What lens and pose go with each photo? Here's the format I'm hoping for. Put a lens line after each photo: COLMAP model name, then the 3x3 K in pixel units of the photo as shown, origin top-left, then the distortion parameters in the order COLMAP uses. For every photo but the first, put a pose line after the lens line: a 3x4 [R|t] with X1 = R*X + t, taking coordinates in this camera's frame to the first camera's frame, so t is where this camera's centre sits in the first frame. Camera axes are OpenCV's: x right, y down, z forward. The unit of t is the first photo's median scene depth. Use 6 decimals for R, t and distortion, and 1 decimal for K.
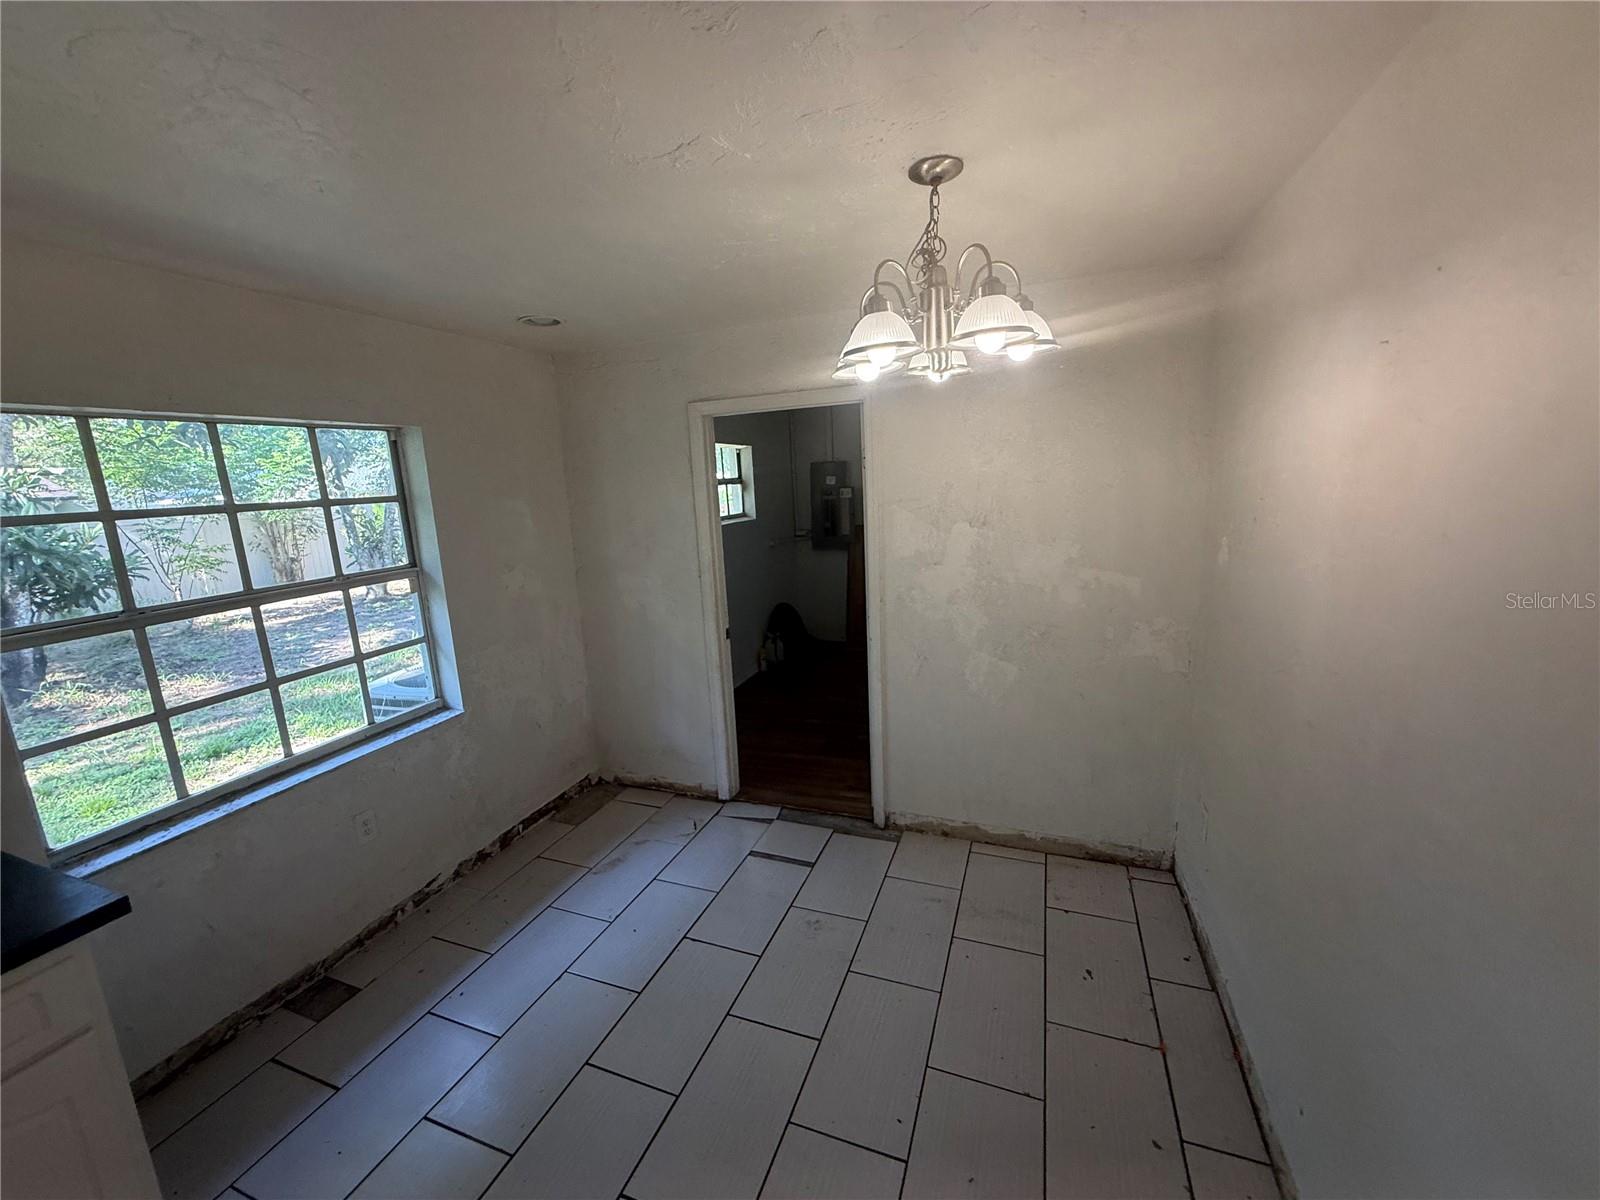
lens RADIAL K [[635.7, 0, 796.2], [0, 635.7, 598.8], [0, 0, 1]] dist [0.002318, 0.000087]
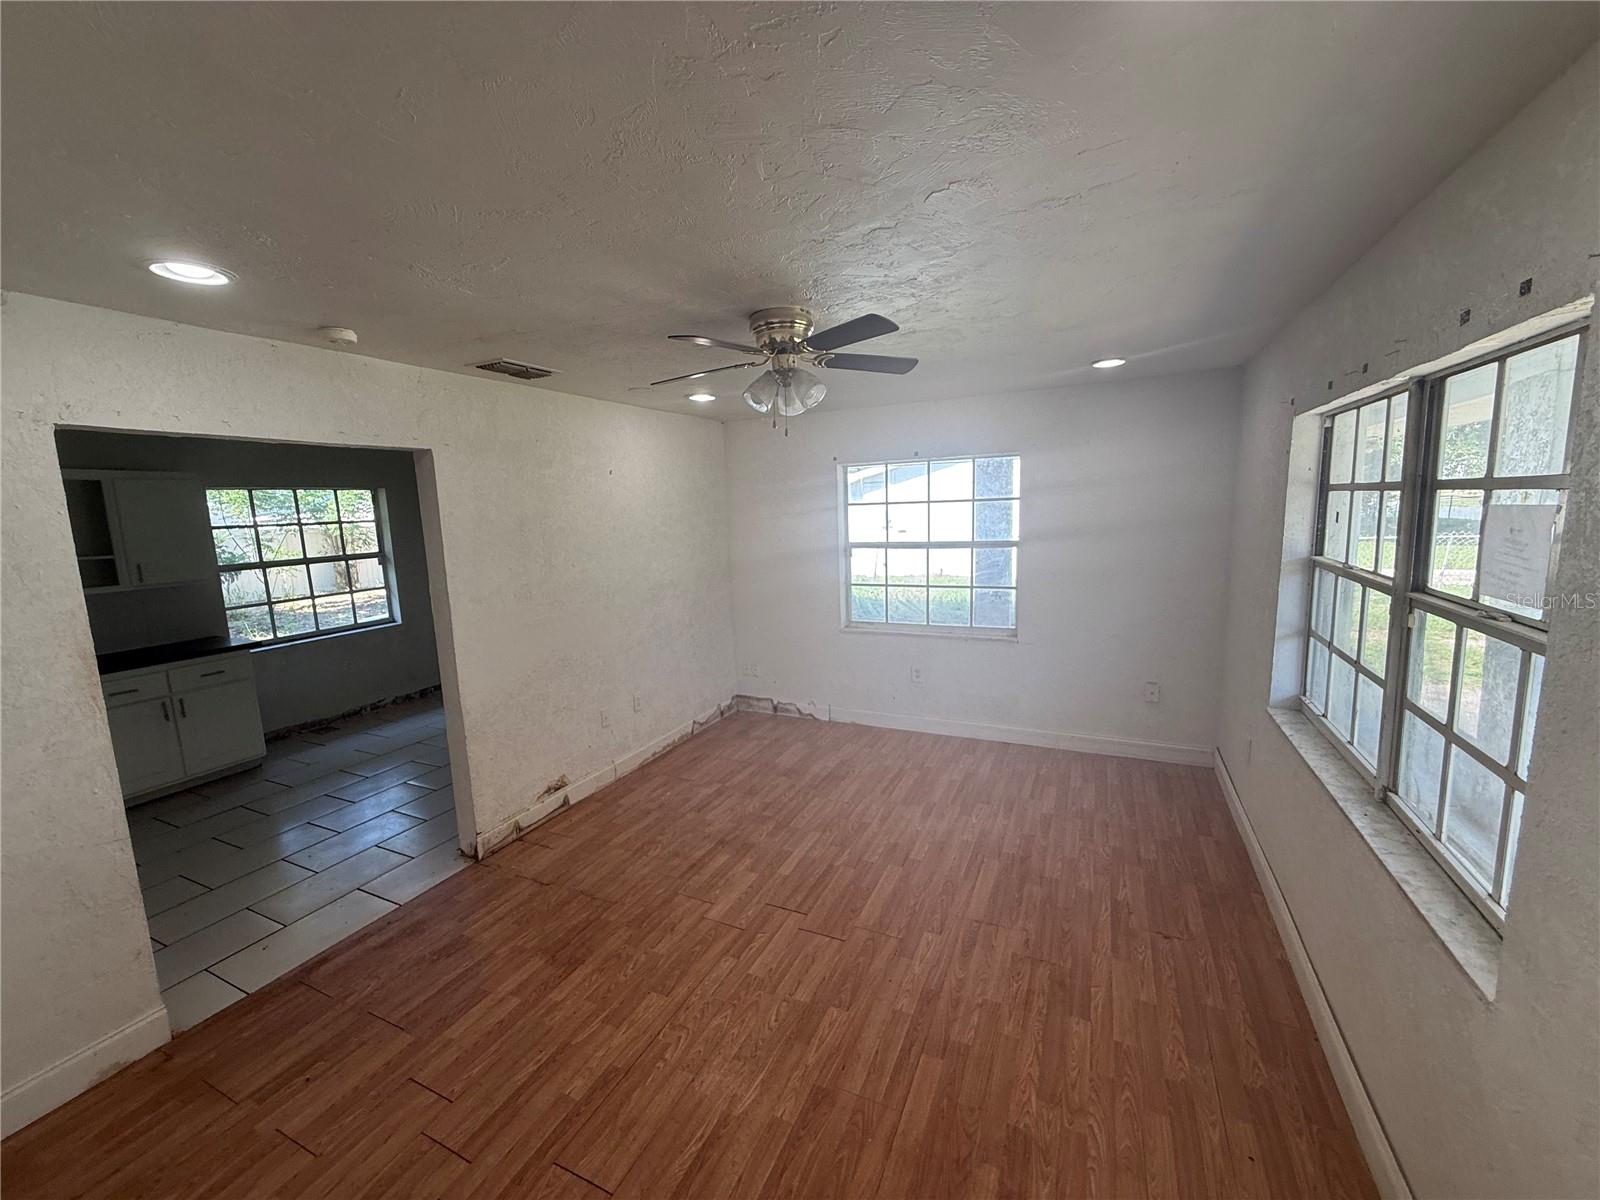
lens RADIAL K [[641.8, 0, 800.0], [0, 641.8, 600.0], [0, 0, 1]] dist [0.005426, -0.000298]
pose [[0.997139, 0.026093, -0.070945, 0.947596], [-0.028846, 0.998859, -0.038062, 0.146466], [0.069871, 0.040000, 0.996754, -1.034906]]
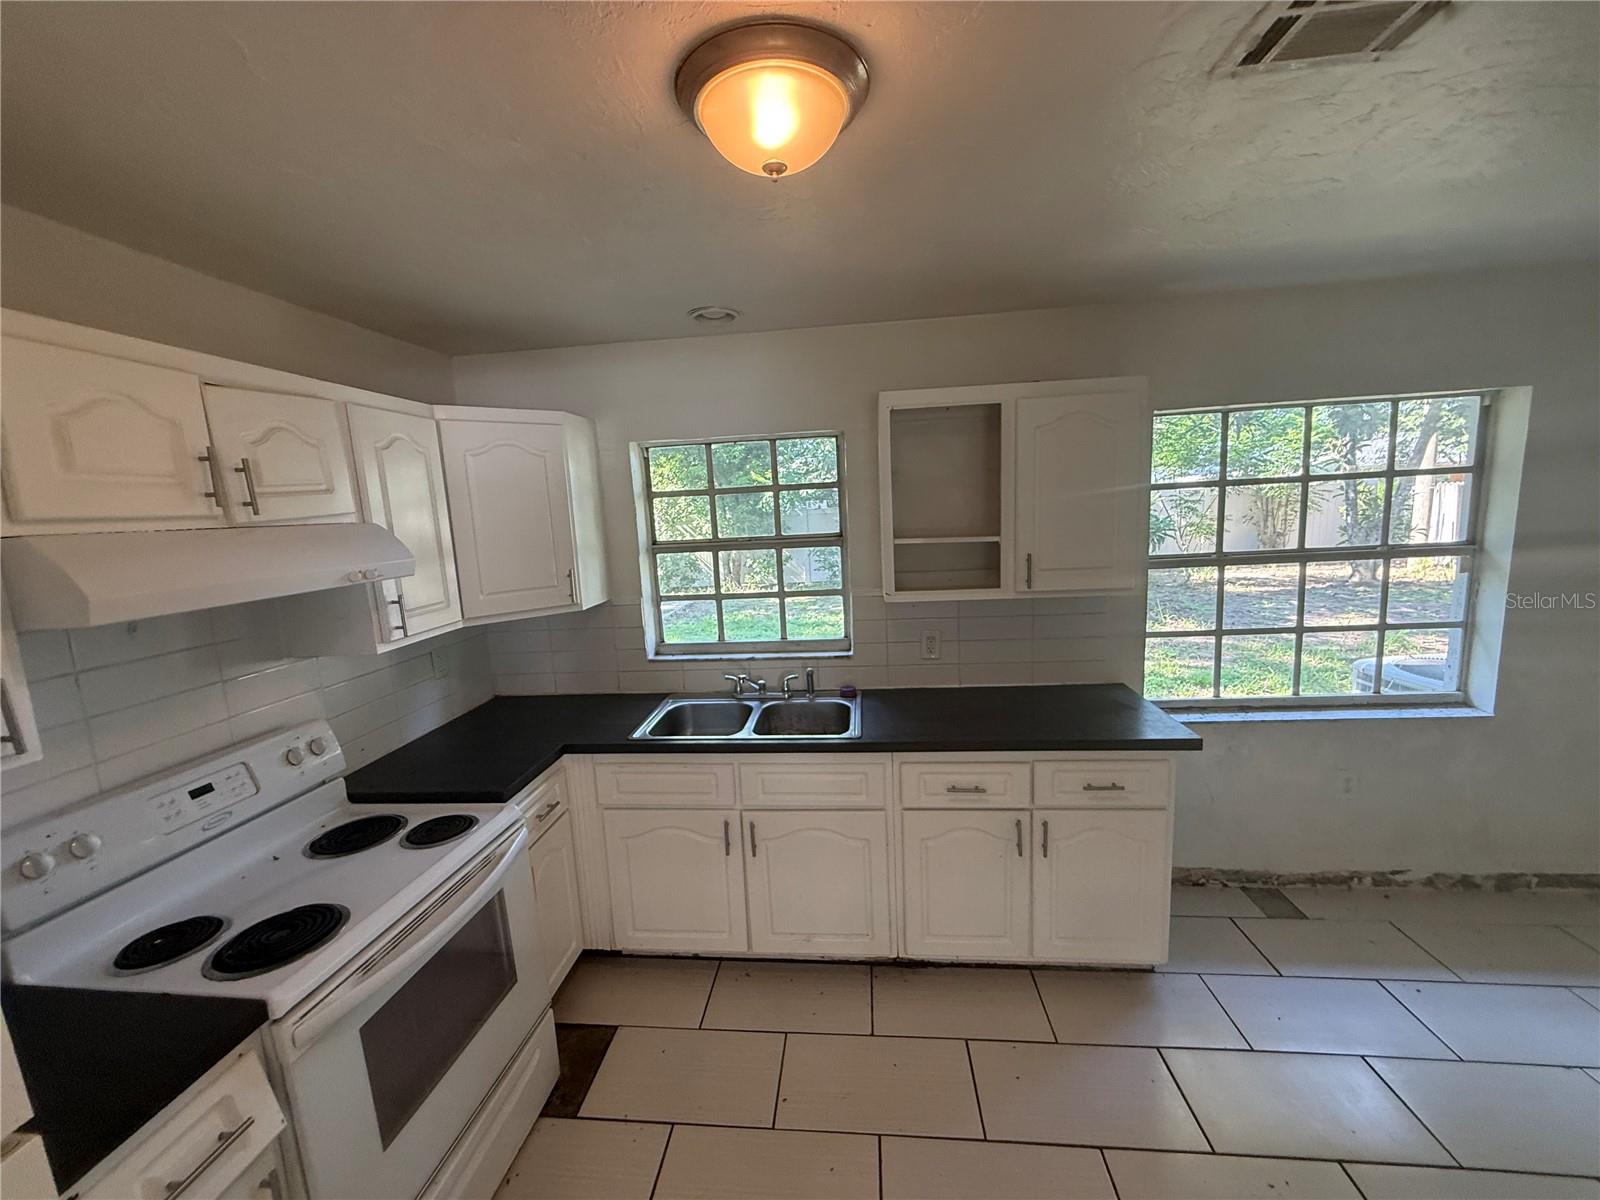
lens RADIAL K [[635.7, 0, 796.2], [0, 635.7, 598.8], [0, 0, 1]] dist [0.002318, 0.000087]
pose [[0.264157, 0.177146, -0.948072, 0.024207], [-0.143808, 0.979234, 0.142900, 0.034322], [0.953698, 0.098592, 0.284147, -0.173841]]
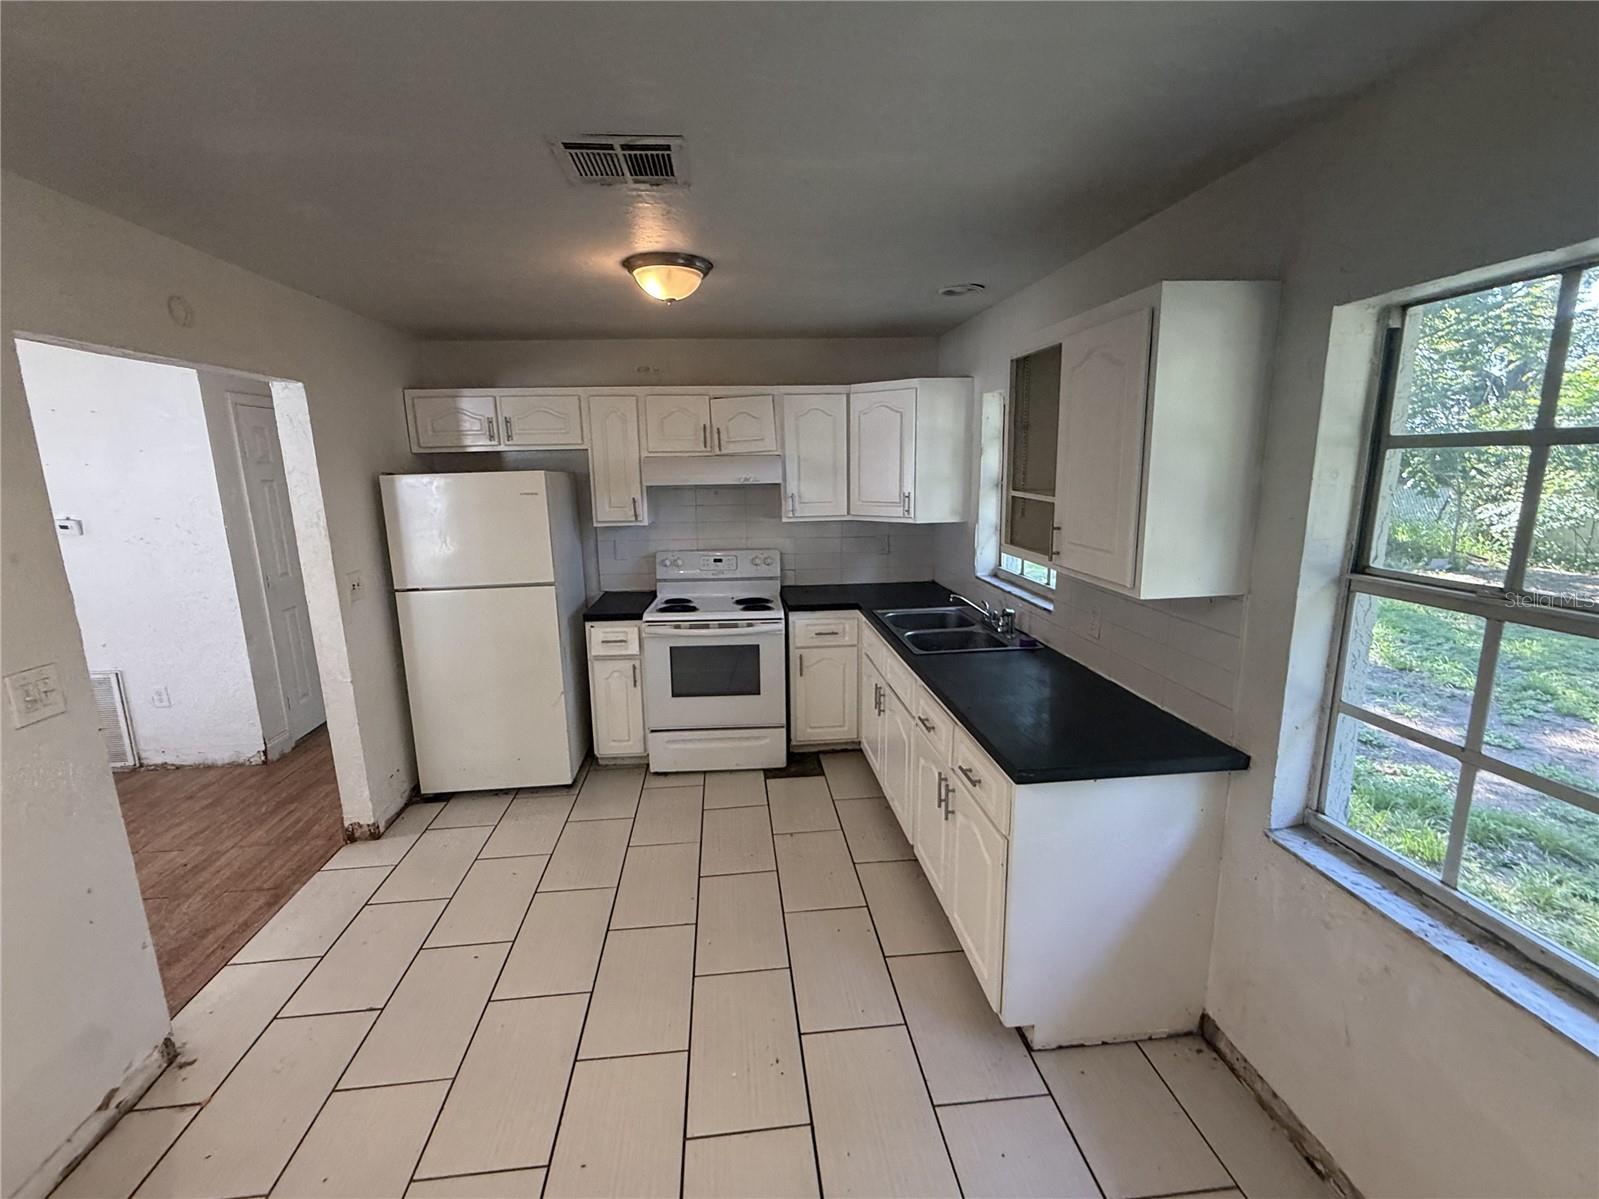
lens RADIAL K [[691.8, 0, 799.5], [0, 691.8, 599.5], [0, 0, 1]] dist [-0.000861, -0.000243]
pose [[-0.889349, 0.152593, -0.431014, -0.102310], [-0.023533, 0.926141, 0.376443, -0.154714], [0.456622, 0.344933, -0.820072, 0.910965]]
